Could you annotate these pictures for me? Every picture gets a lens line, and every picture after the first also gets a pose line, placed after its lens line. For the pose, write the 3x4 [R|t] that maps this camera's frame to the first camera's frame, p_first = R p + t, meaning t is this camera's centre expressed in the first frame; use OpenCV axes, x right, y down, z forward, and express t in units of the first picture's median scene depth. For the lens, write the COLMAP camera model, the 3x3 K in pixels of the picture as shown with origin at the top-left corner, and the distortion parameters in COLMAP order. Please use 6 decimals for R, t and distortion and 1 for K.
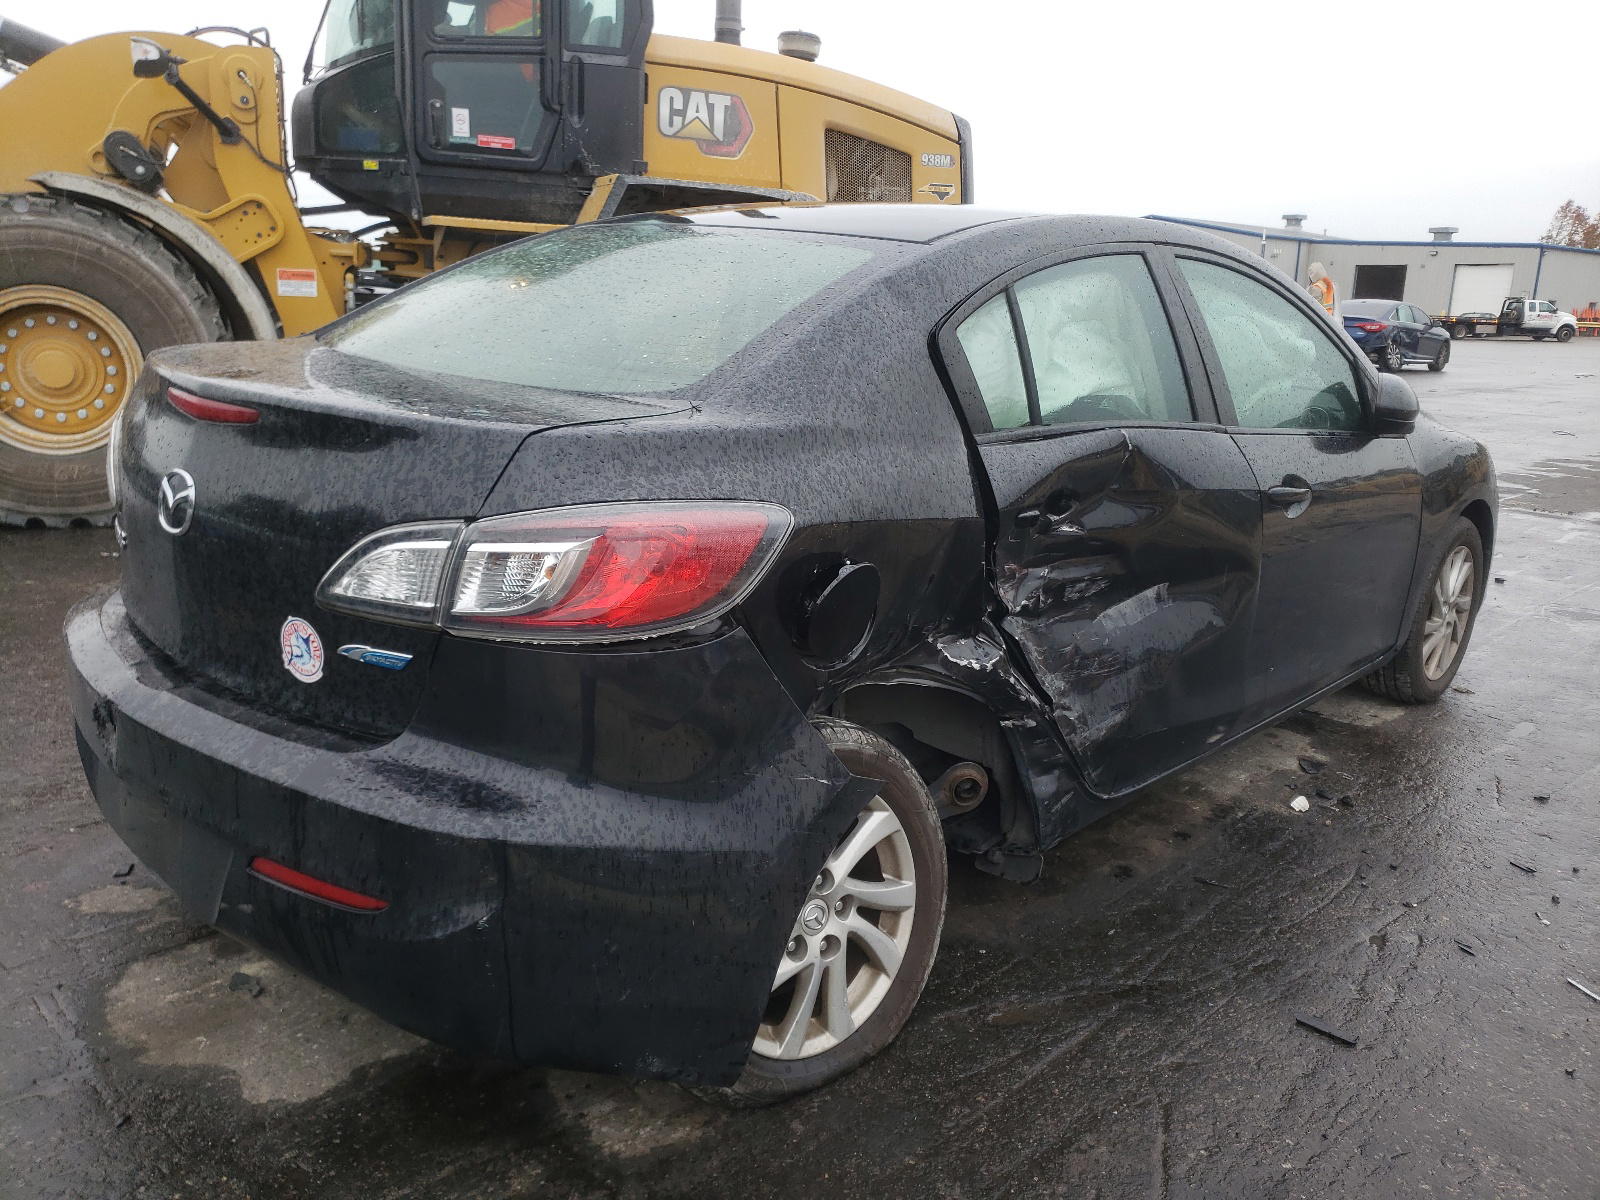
lens RADIAL K [[1219.5, 0, 800.1], [0, 1219.5, 602.5], [0, 0, 1]] dist [0.015538, -0.002632]
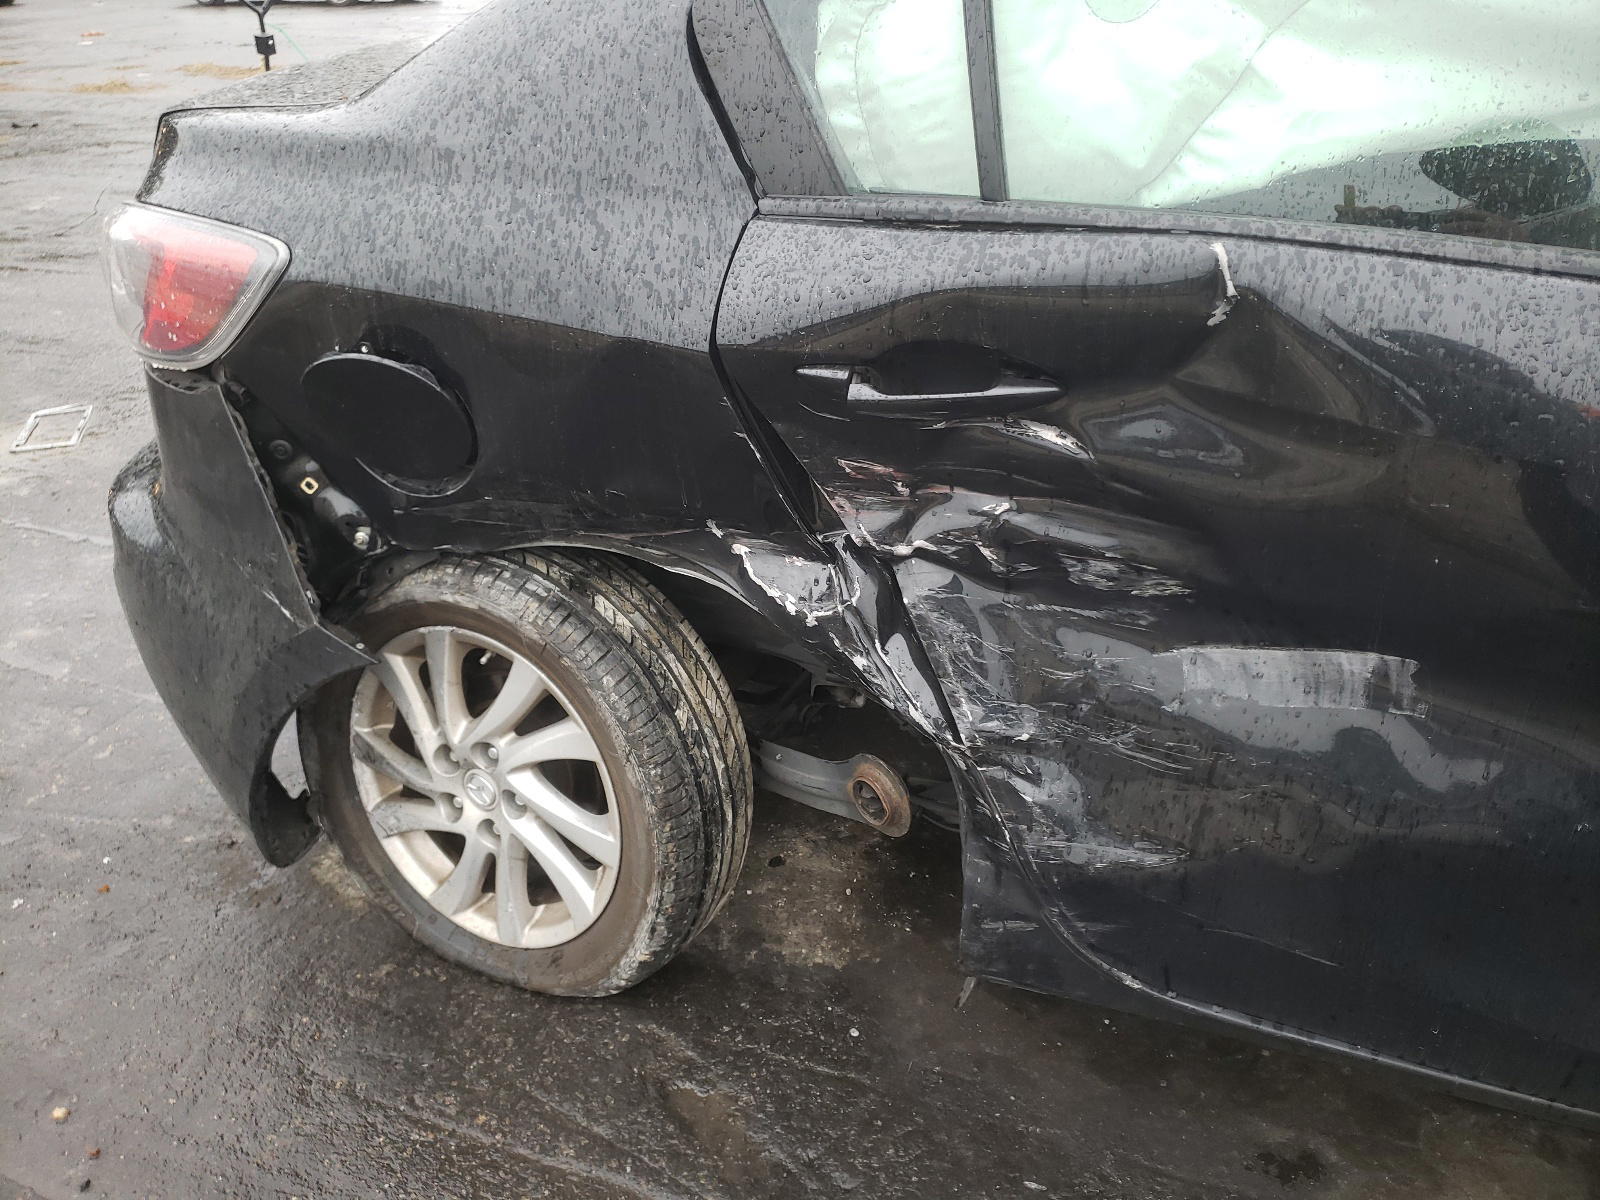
lens RADIAL K [[1219.5, 0, 800.4], [0, 1219.5, 597.3], [0, 0, 1]] dist [0.015538, -0.002632]
pose [[0.398374, 0.404564, -0.823180, 0.628590], [-0.189027, 0.914417, 0.357924, -0.163464], [0.897534, 0.013016, 0.440754, 0.749168]]
